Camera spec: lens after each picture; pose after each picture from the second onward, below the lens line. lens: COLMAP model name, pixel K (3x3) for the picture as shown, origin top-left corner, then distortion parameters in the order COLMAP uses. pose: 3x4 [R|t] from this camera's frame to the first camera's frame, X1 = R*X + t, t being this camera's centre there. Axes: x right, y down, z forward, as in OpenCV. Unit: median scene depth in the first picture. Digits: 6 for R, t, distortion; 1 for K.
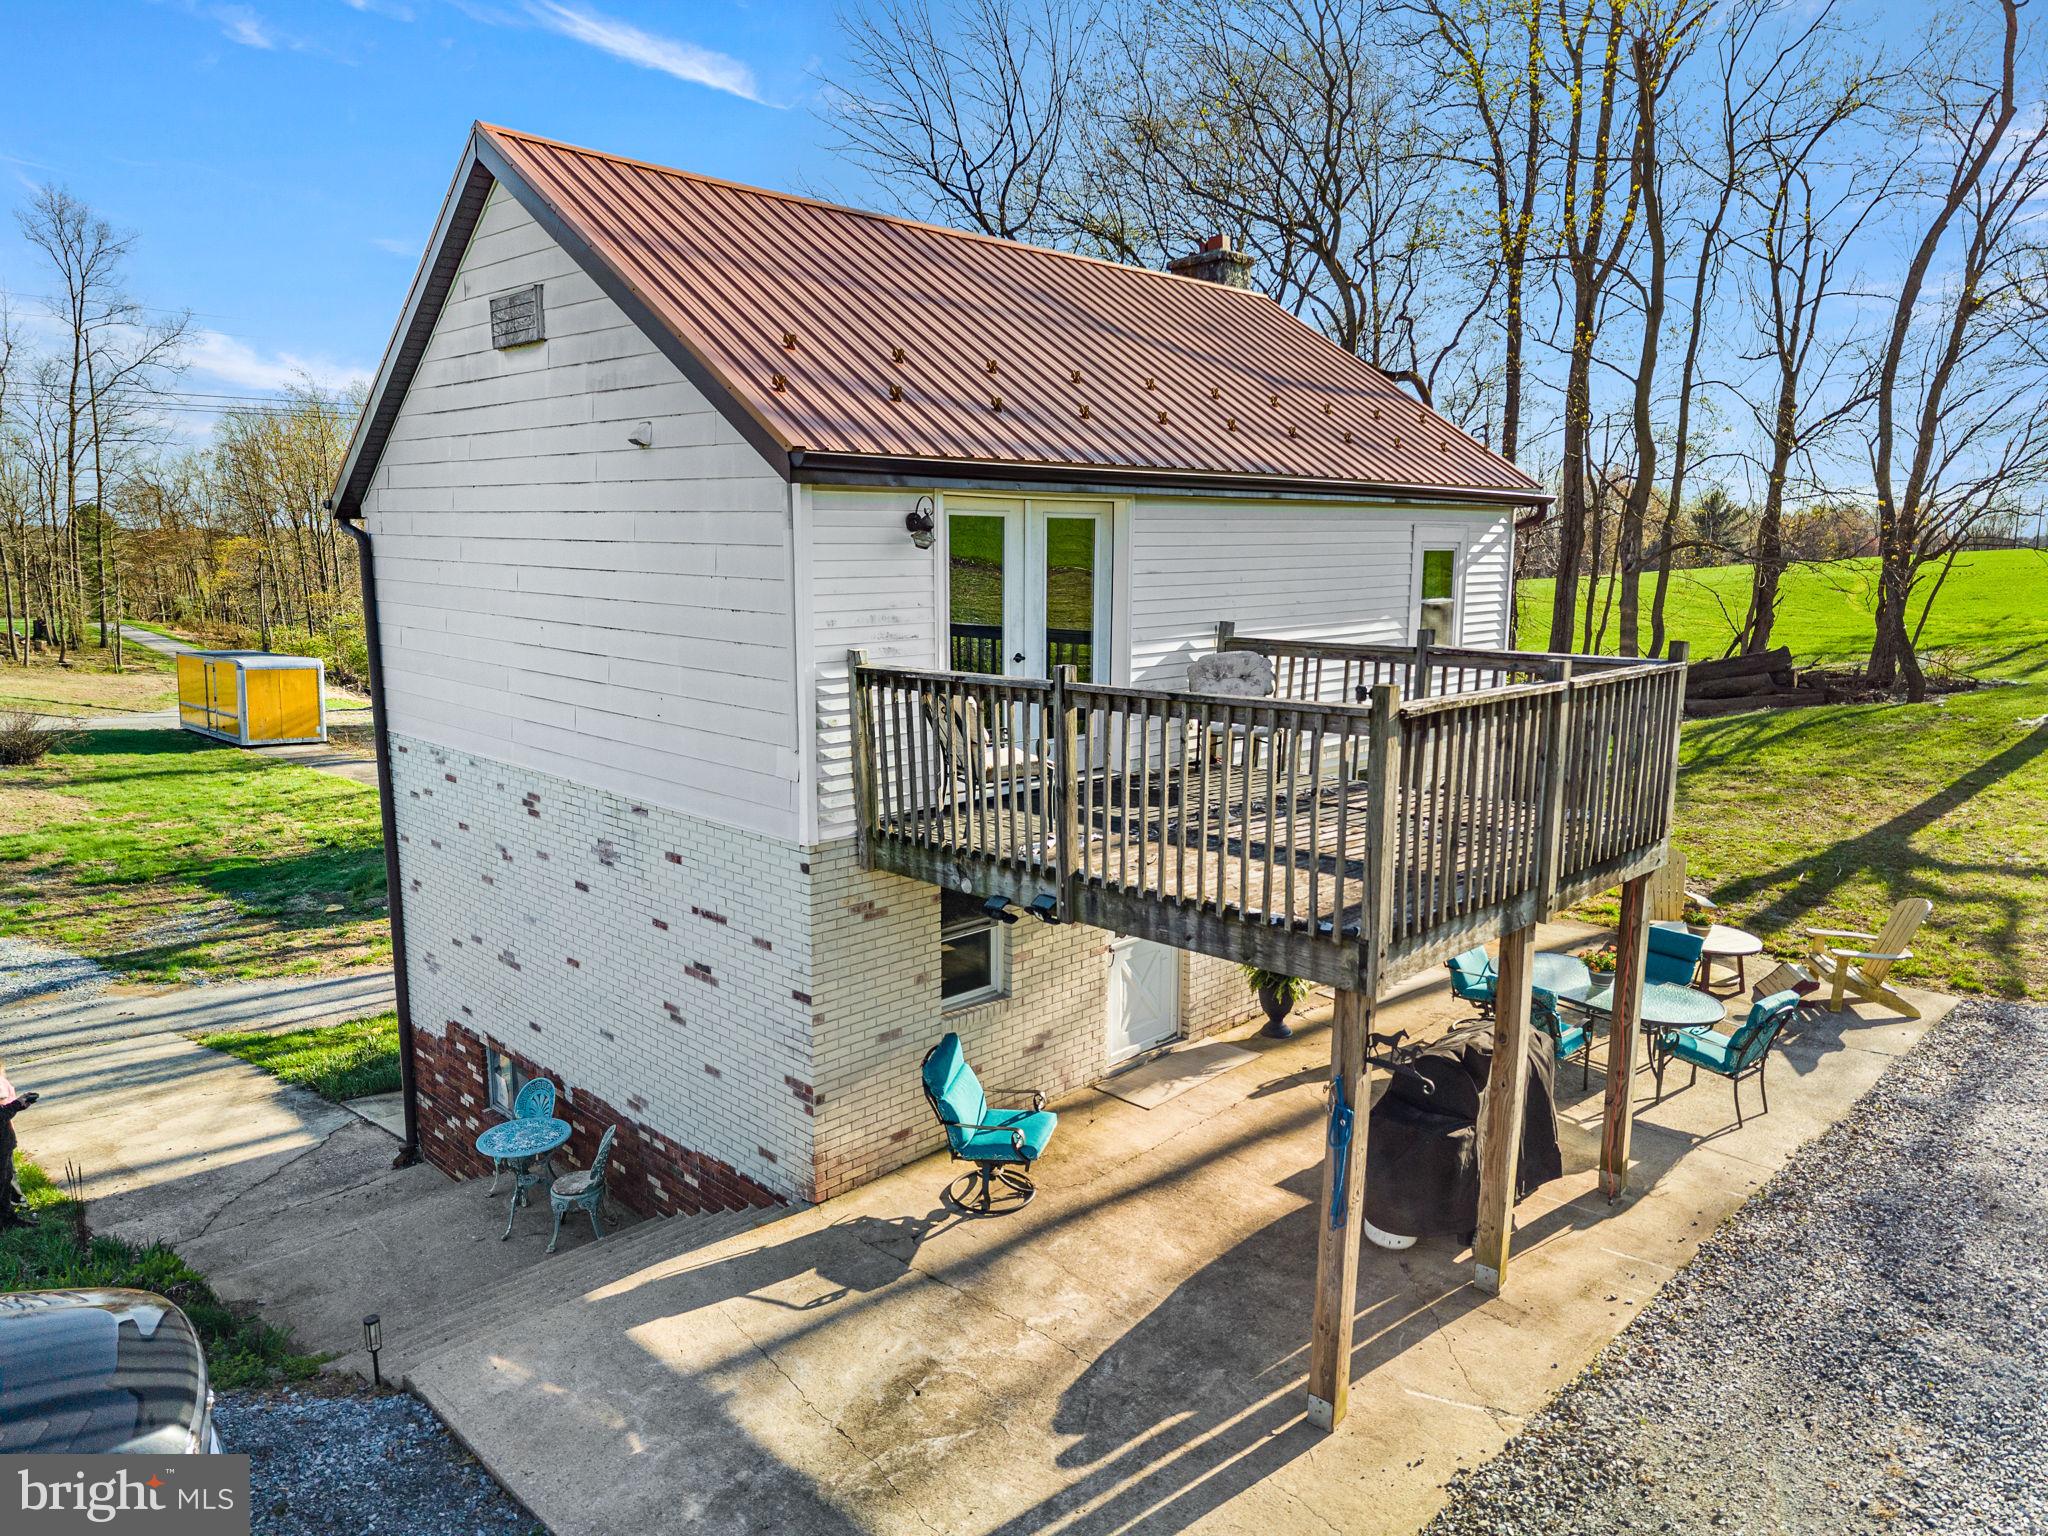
lens RADIAL K [[1363.6, 0, 1022.3], [0, 1363.6, 768.7], [0, 0, 1]] dist [0.006586, 0.001548]
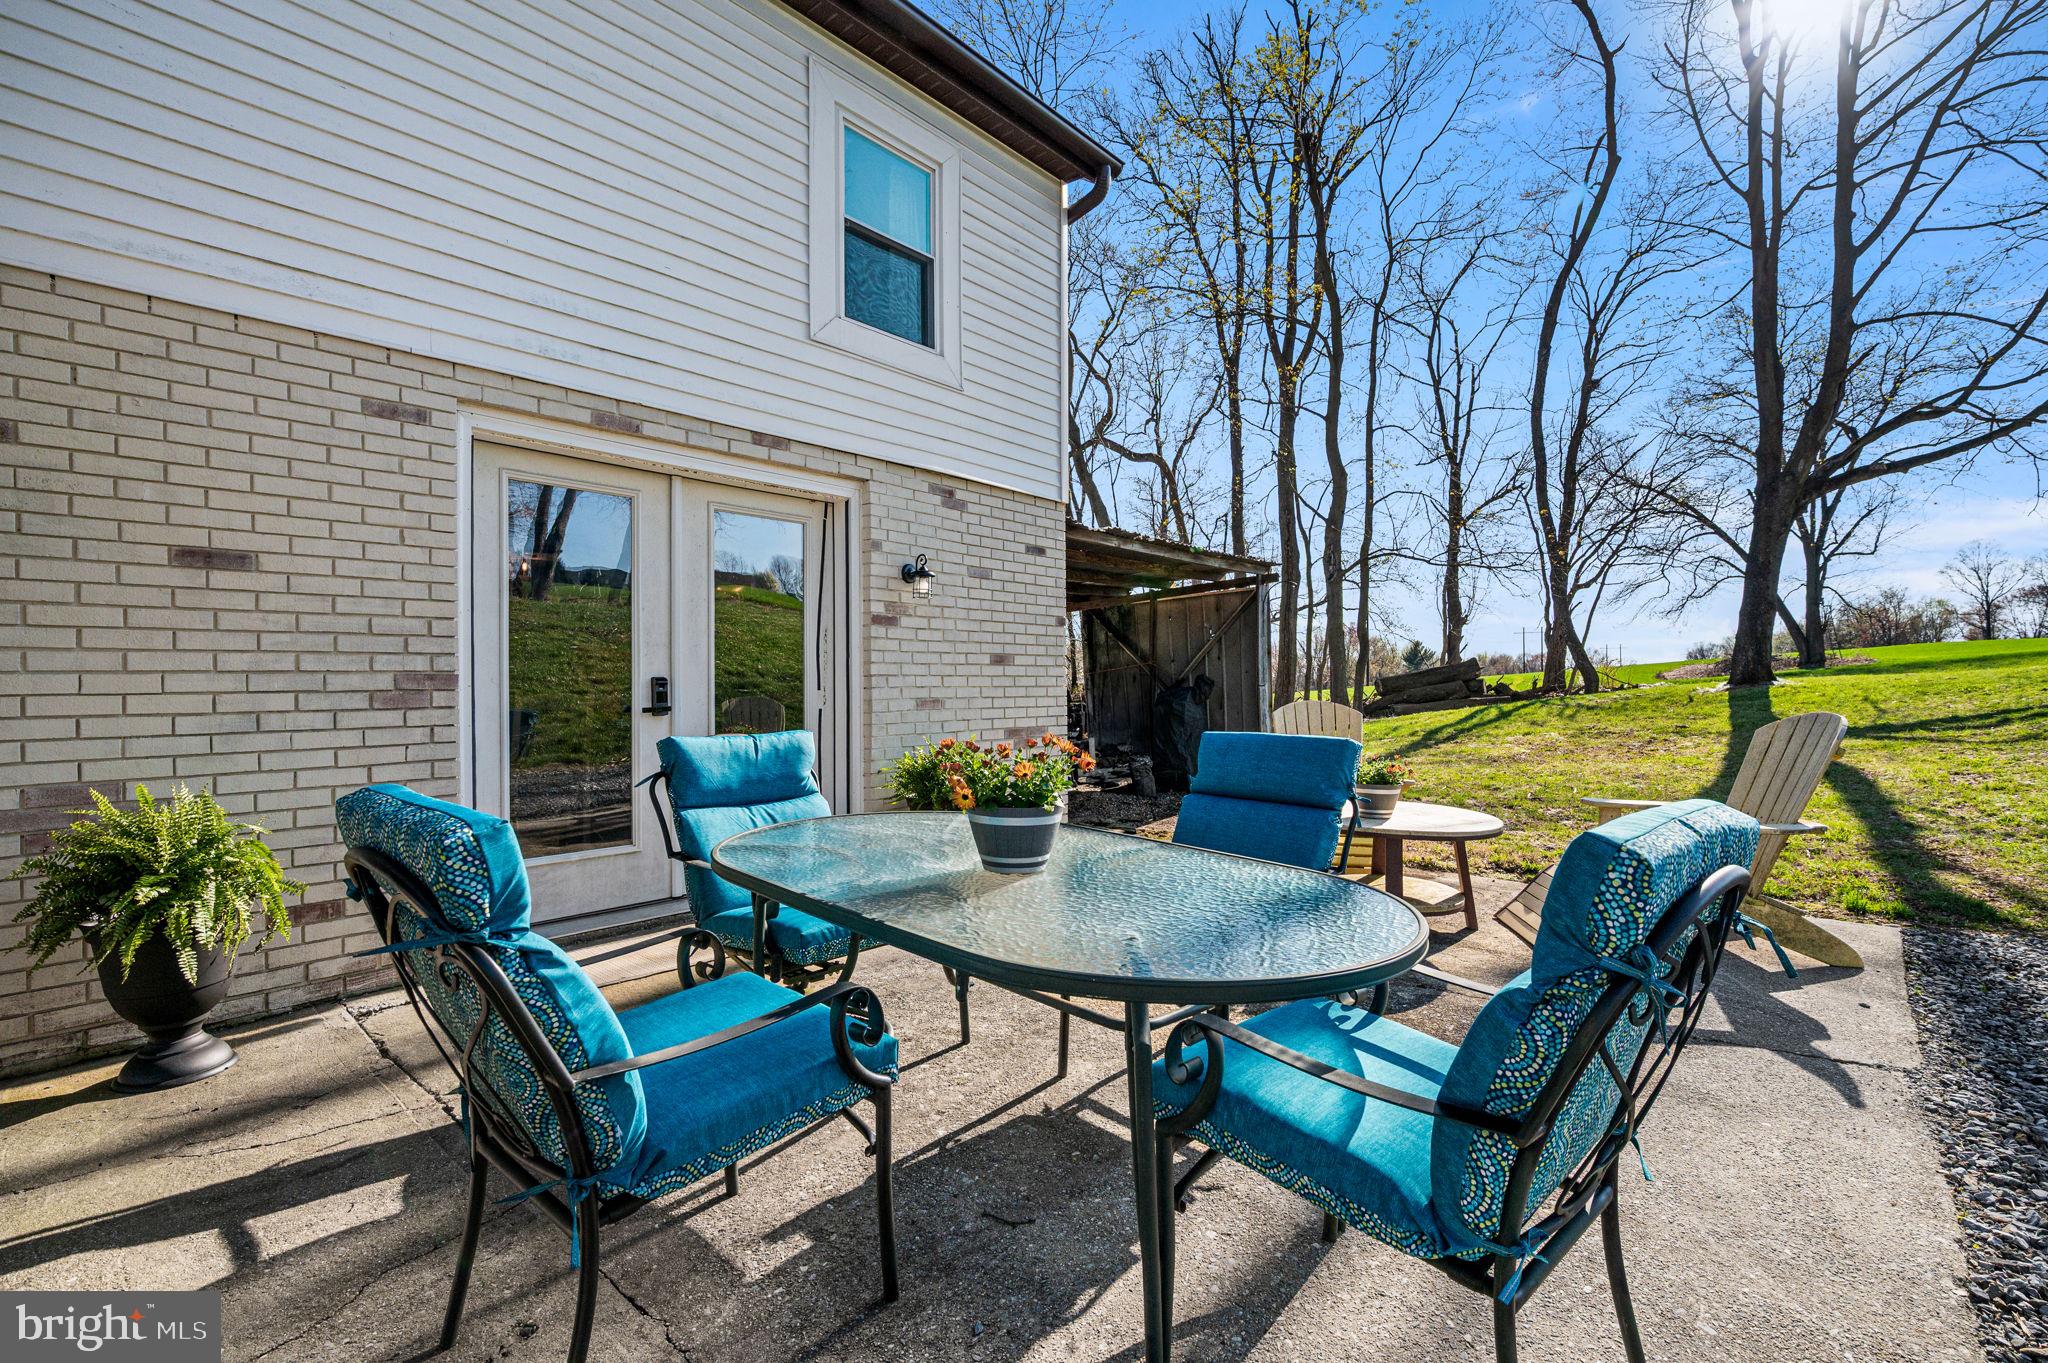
lens RADIAL K [[924.3, 0, 1025.9], [0, 924.3, 679.8], [0, 0, 1]] dist [0.001422, 0.000172]
pose [[0.998104, -0.008951, 0.060903, 0.132002], [0.018811, 0.986397, -0.163302, 0.048220], [-0.058613, 0.164138, 0.984695, 0.253644]]
